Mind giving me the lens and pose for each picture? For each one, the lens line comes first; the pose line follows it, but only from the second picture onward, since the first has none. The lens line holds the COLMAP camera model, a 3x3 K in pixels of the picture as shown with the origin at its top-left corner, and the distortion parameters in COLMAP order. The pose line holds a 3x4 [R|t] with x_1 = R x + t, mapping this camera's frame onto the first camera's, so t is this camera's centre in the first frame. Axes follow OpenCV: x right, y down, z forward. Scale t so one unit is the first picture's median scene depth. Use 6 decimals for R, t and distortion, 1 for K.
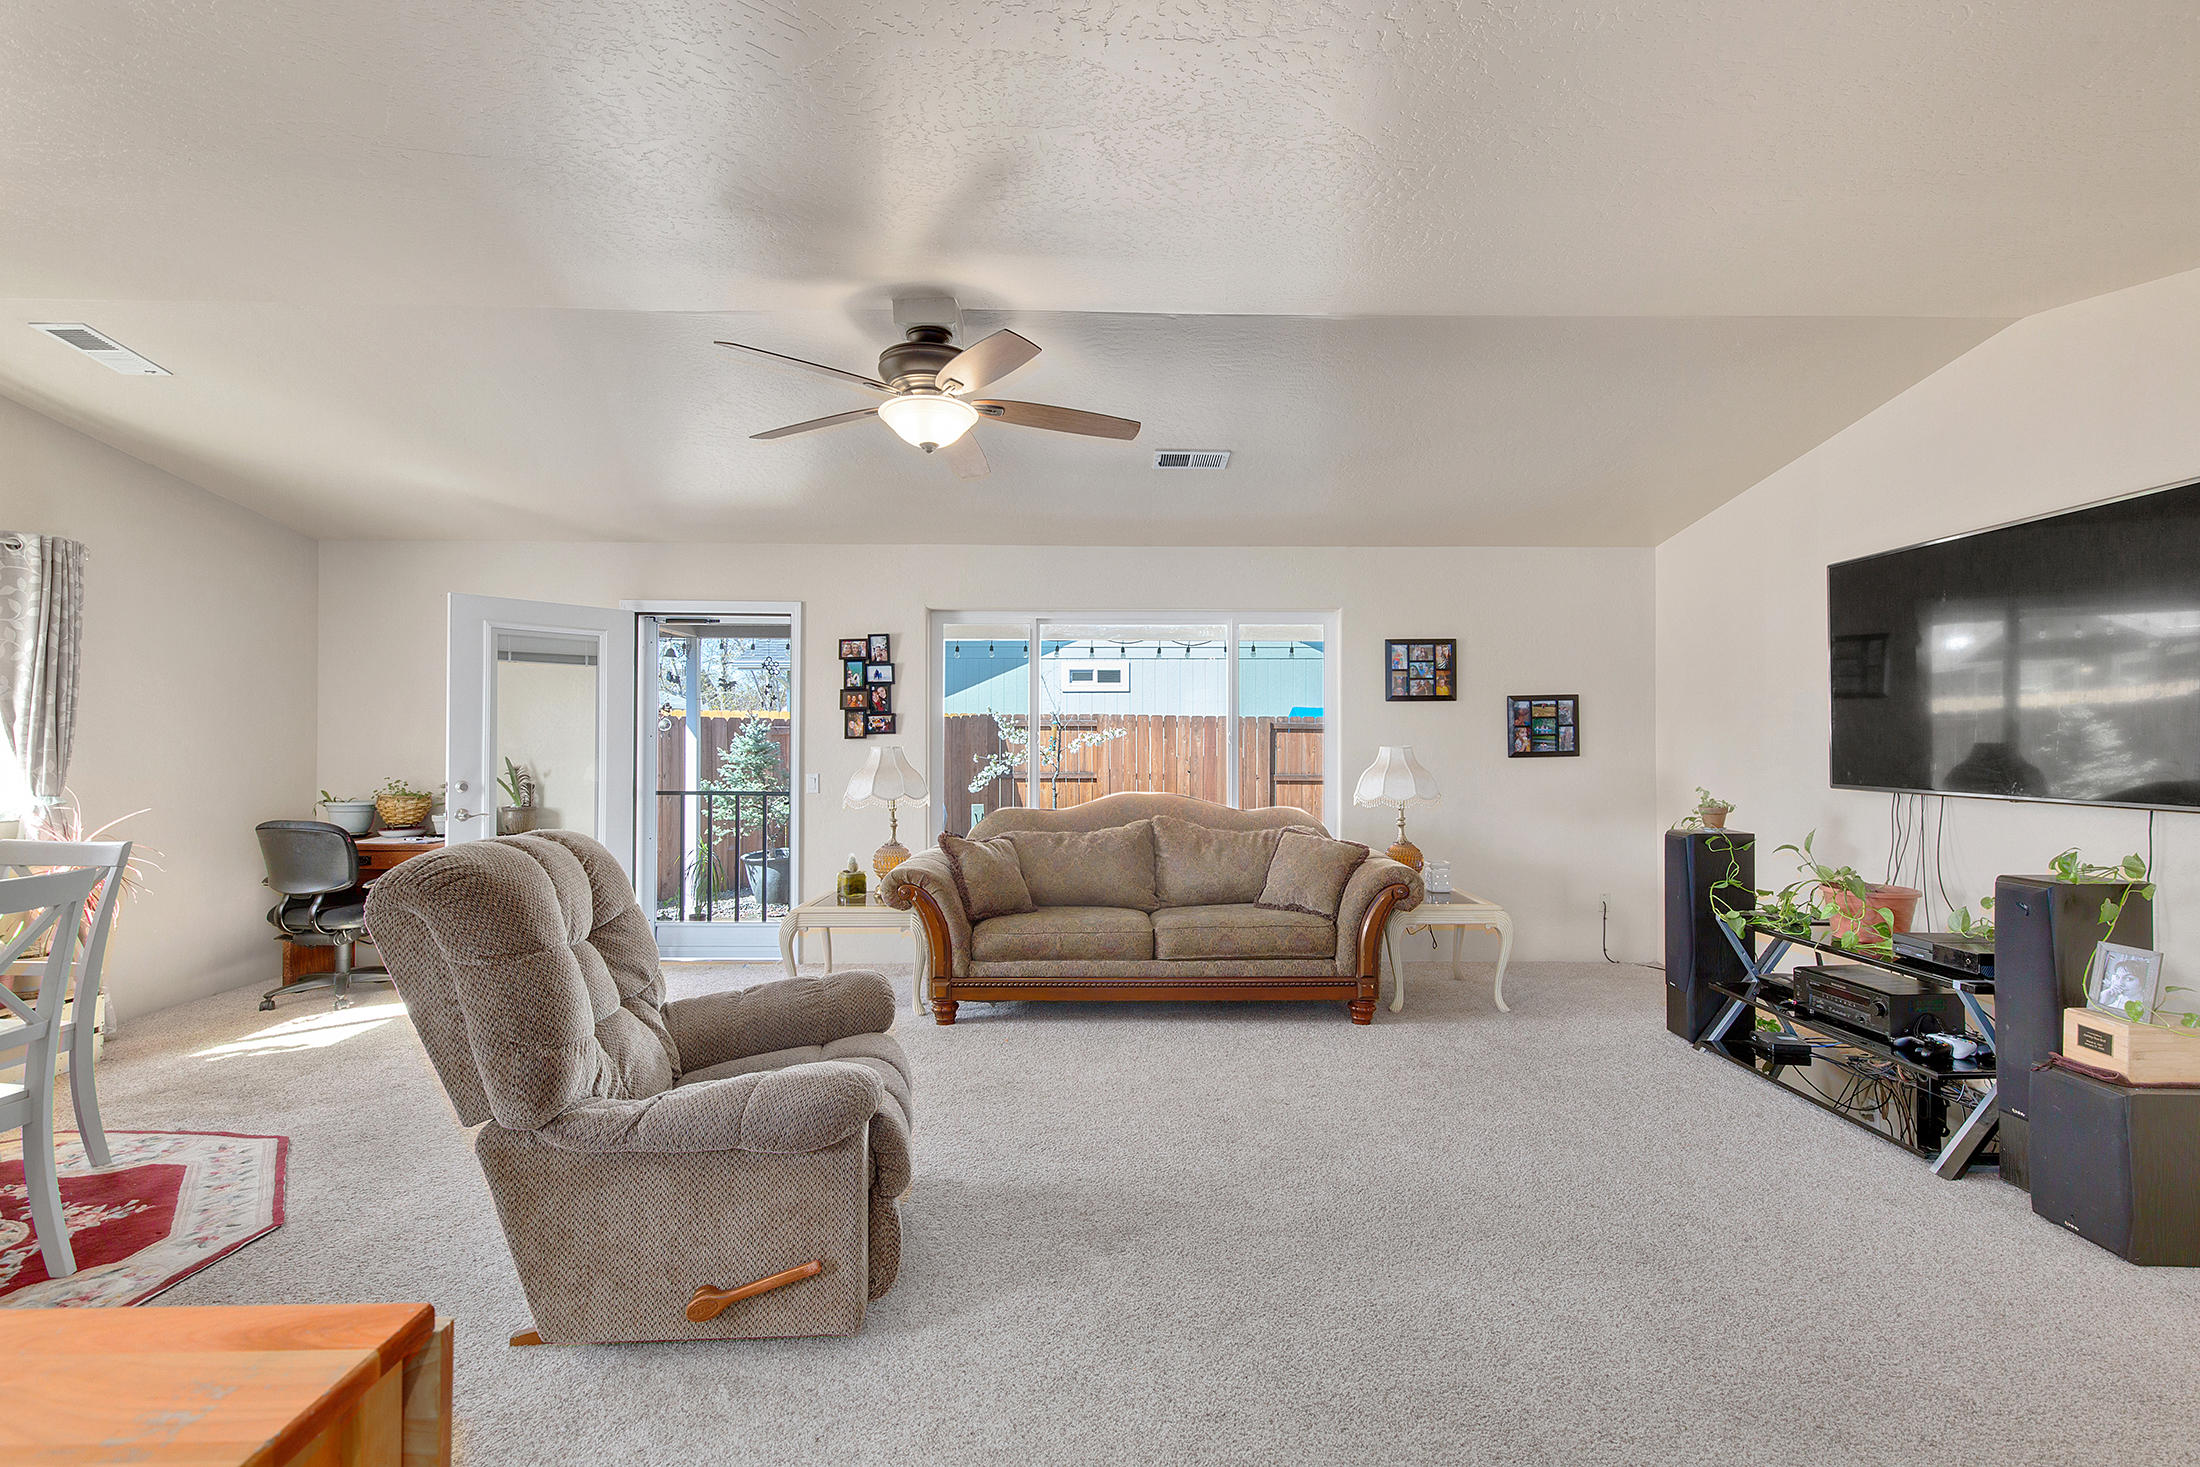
lens RADIAL K [[973.6, 0, 1121.6], [0, 973.6, 720.8], [0, 0, 1]] dist [0.007660, 0.000098]
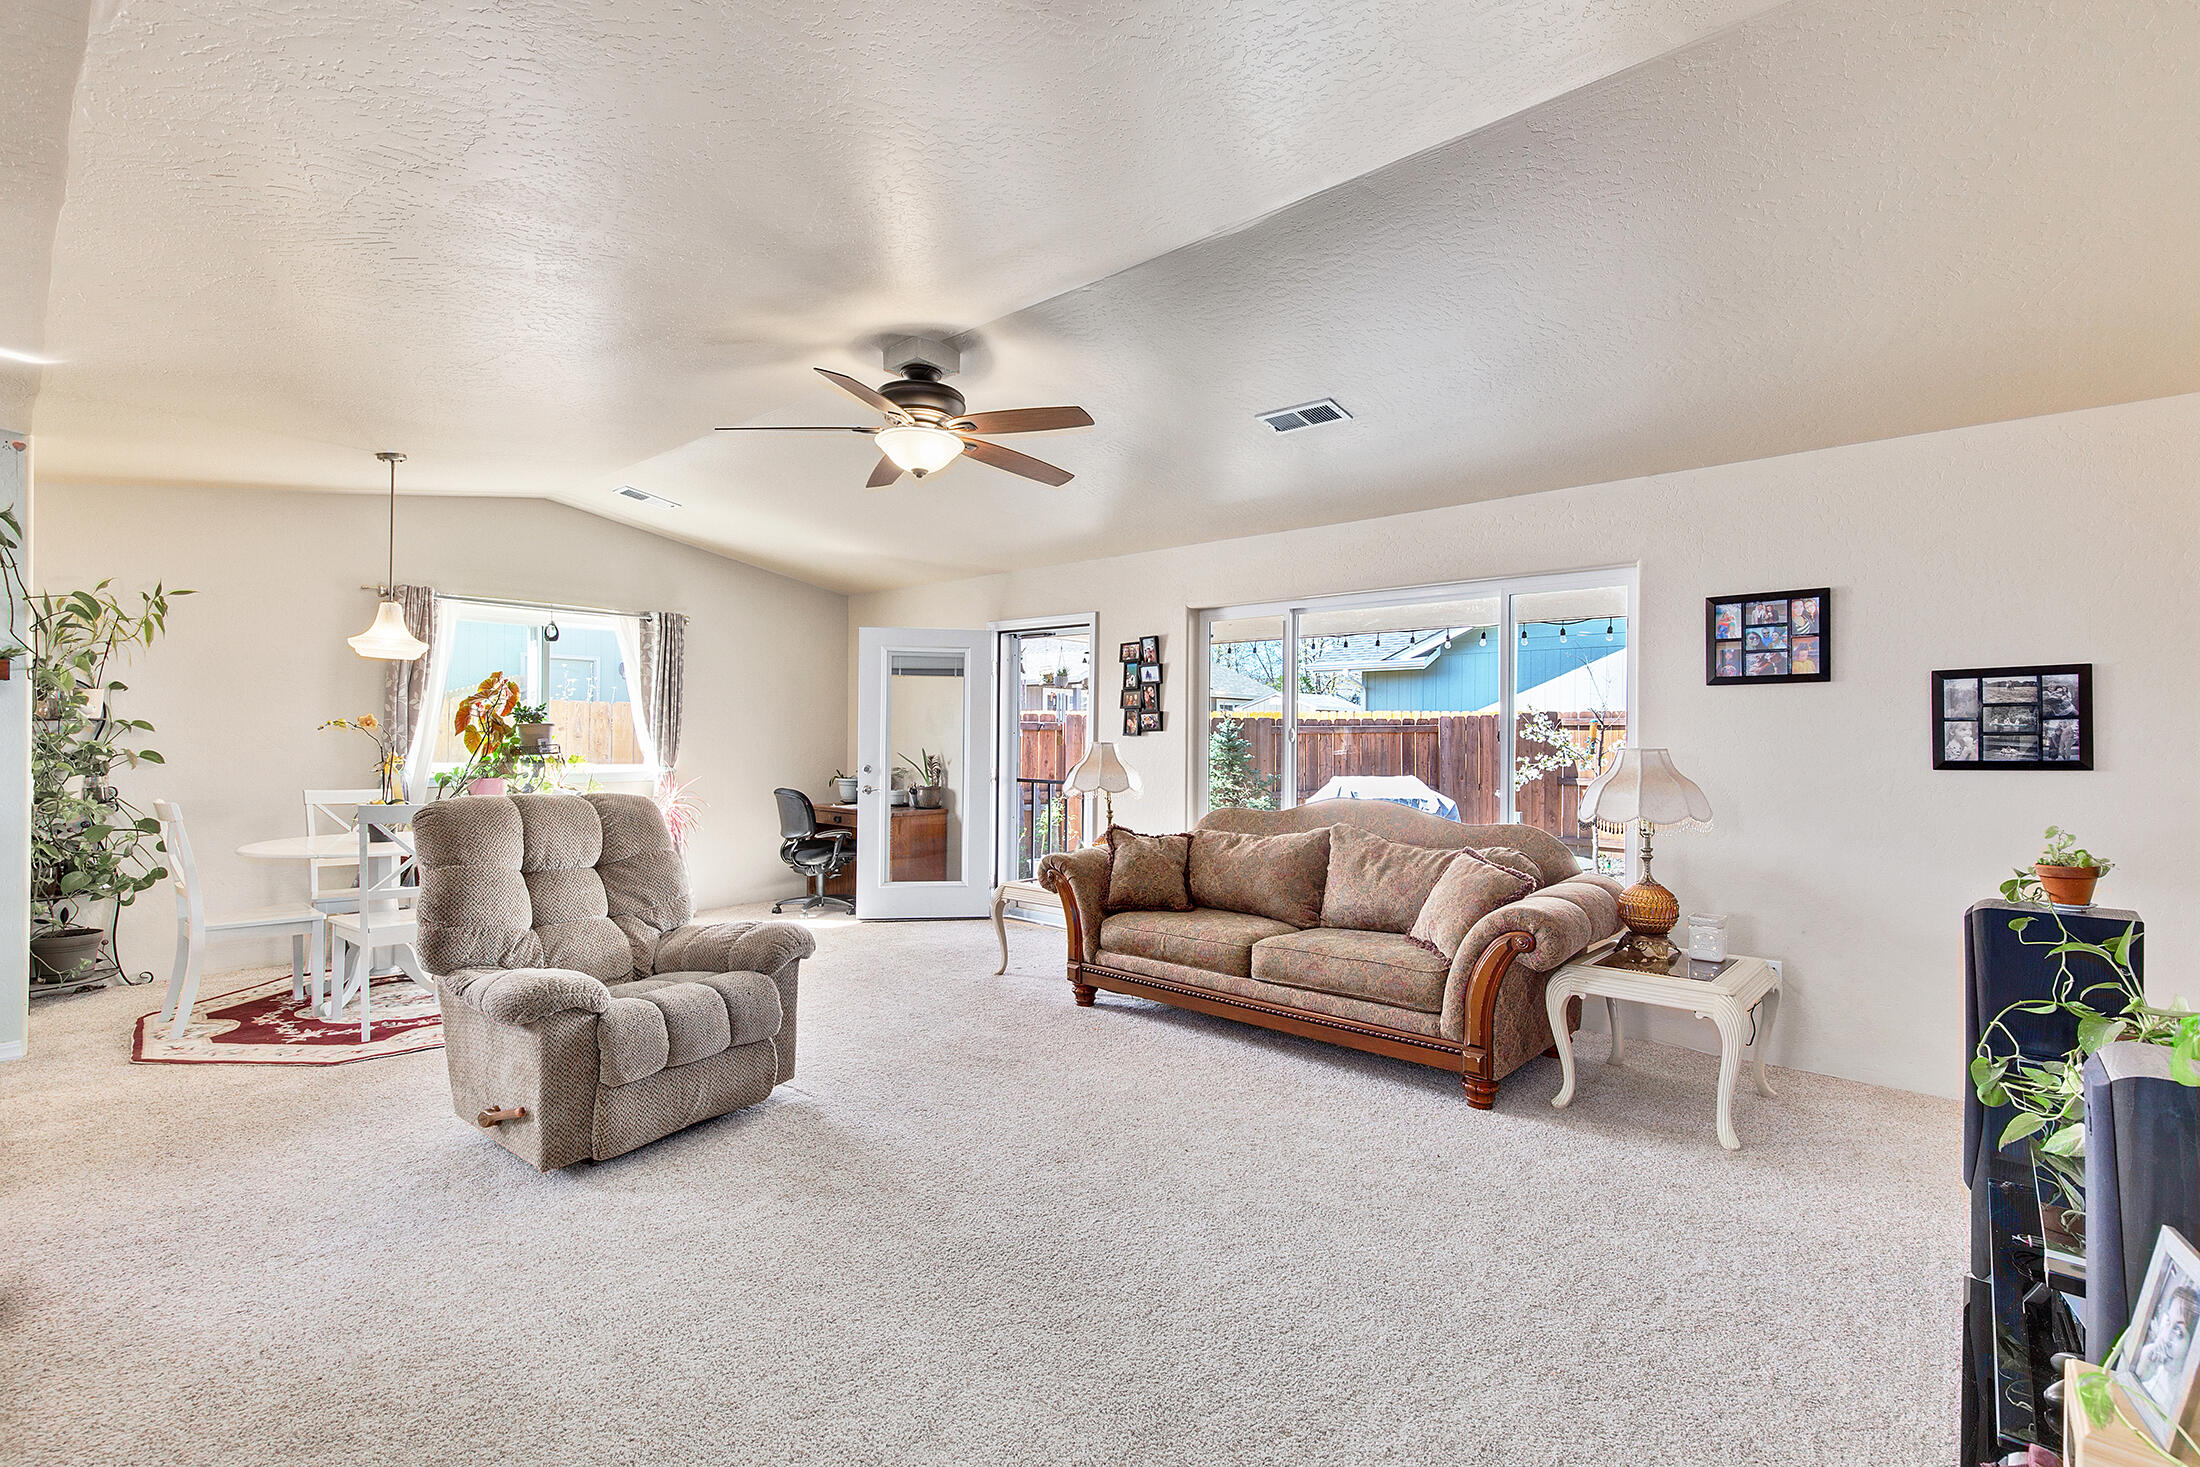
lens RADIAL K [[987.6, 0, 1120.0], [0, 987.6, 736.5], [0, 0, 1]] dist [0.002577, -0.000093]
pose [[0.745833, 0.004250, -0.666120, 0.483795], [0.005899, 0.999898, 0.012984, 0.005757], [0.666107, -0.013613, 0.745732, 0.202102]]
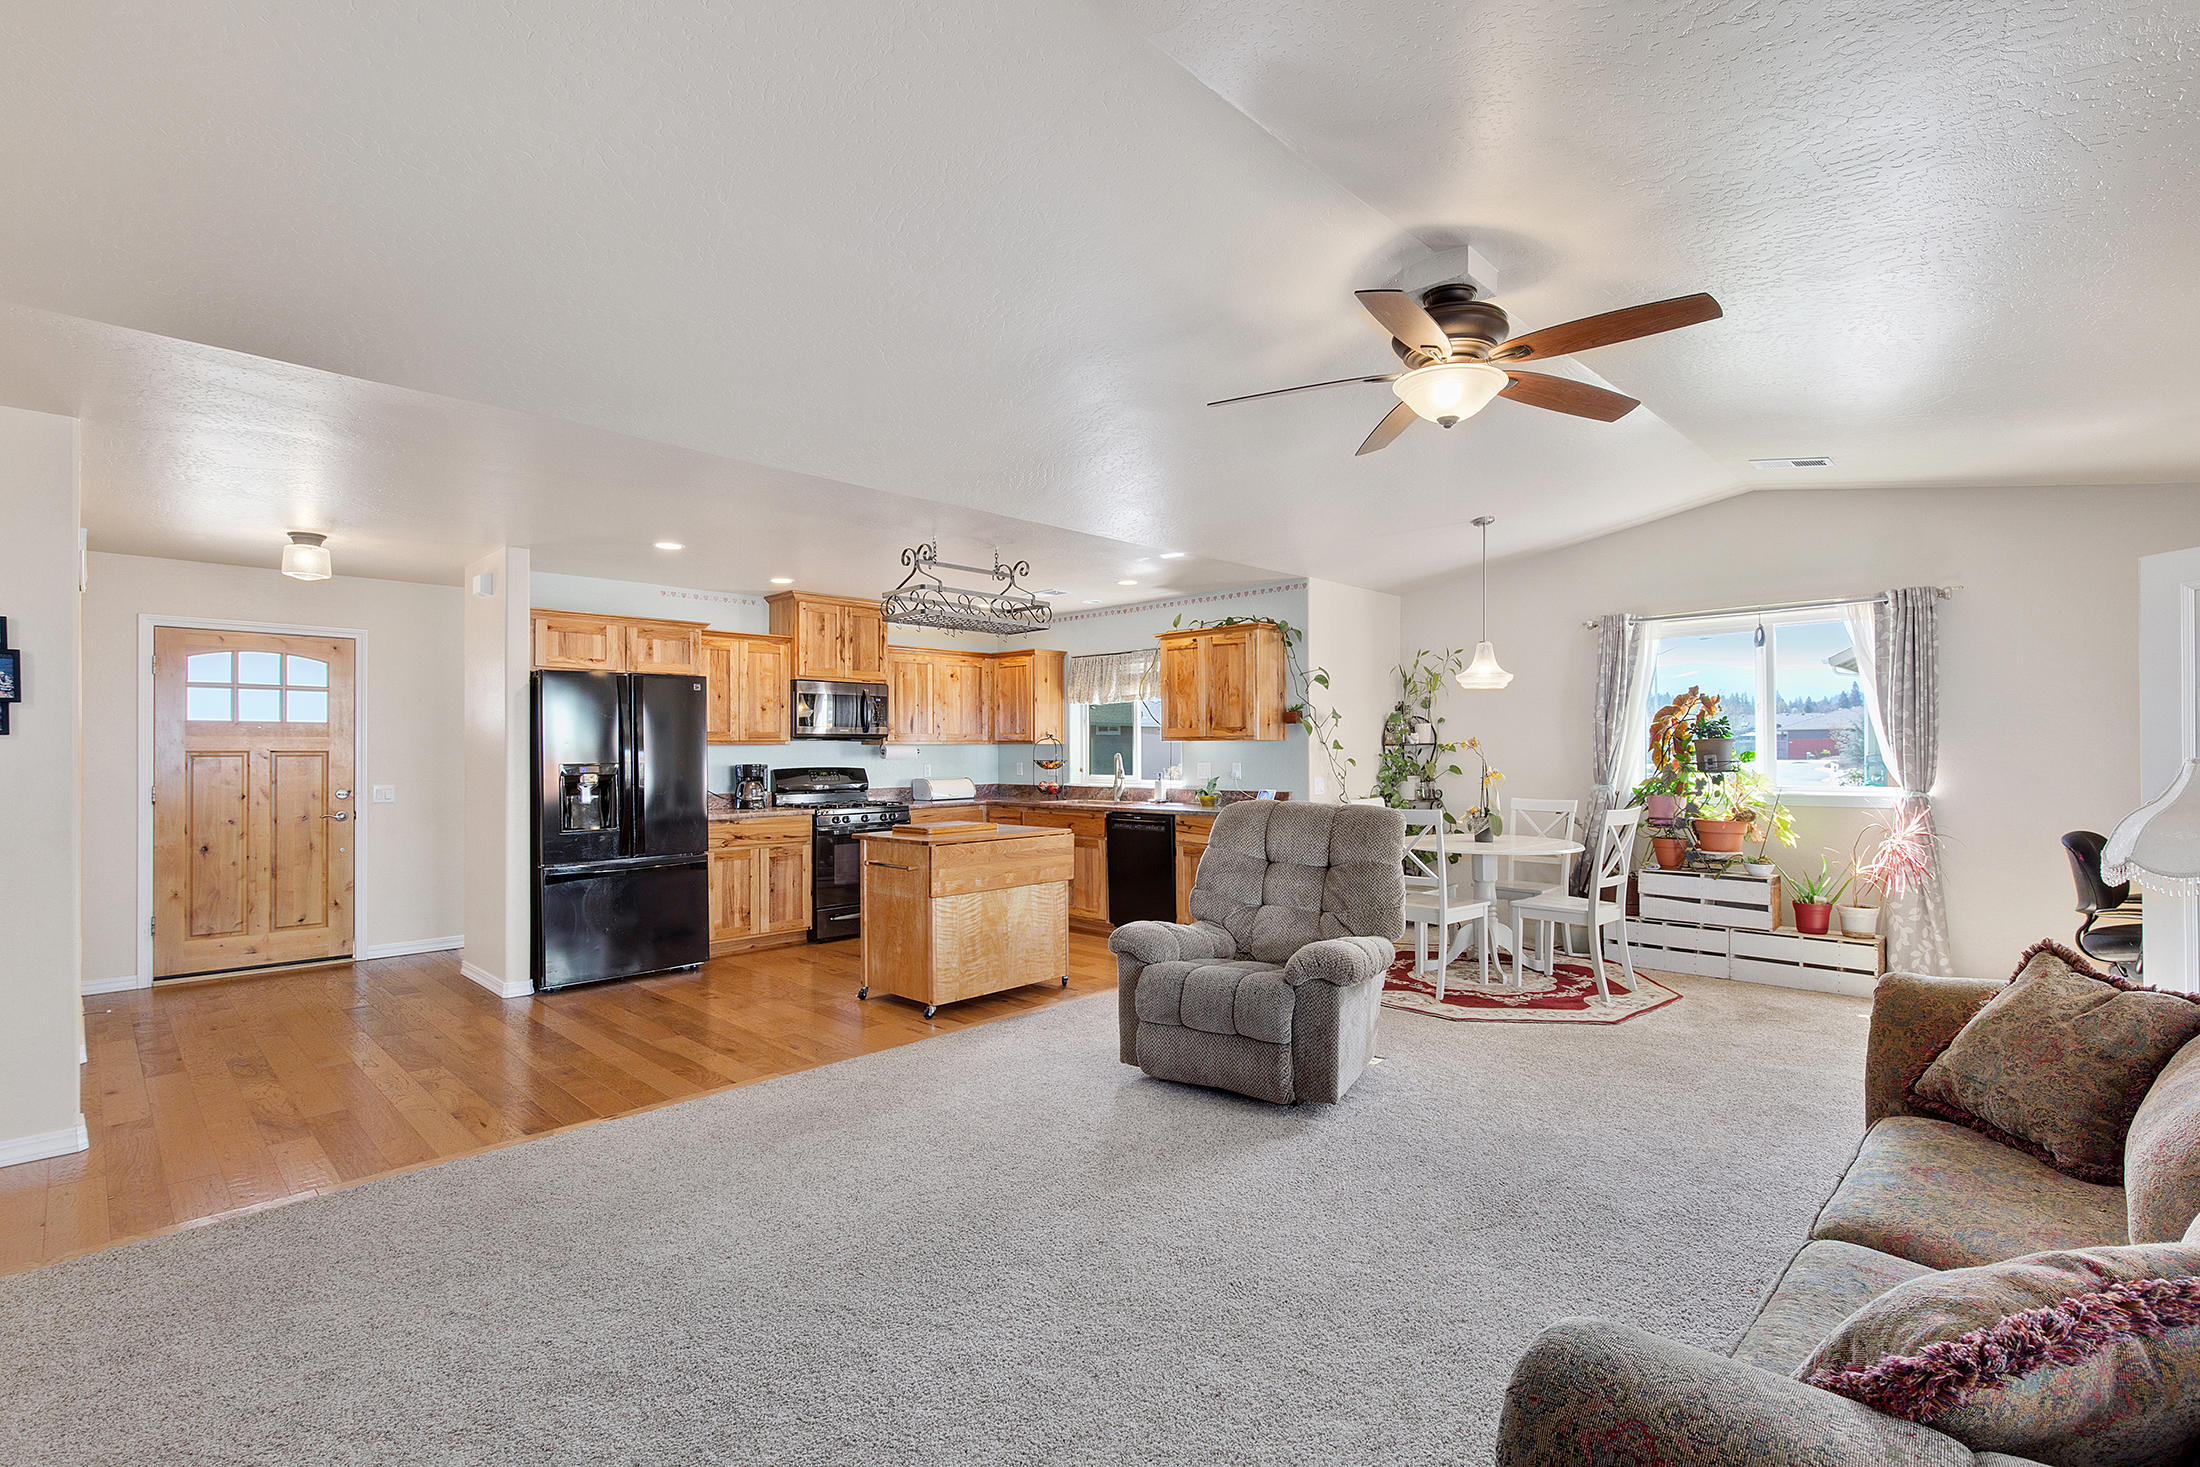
lens RADIAL K [[999.4, 0, 1120.3], [0, 999.4, 745.5], [0, 0, 1]] dist [0.000680, 0.000105]
pose [[-0.709966, -0.002108, -0.704233, 0.435593], [0.019027, 0.999573, -0.022174, 0.021073], [0.703979, -0.029142, -0.709622, 0.945462]]
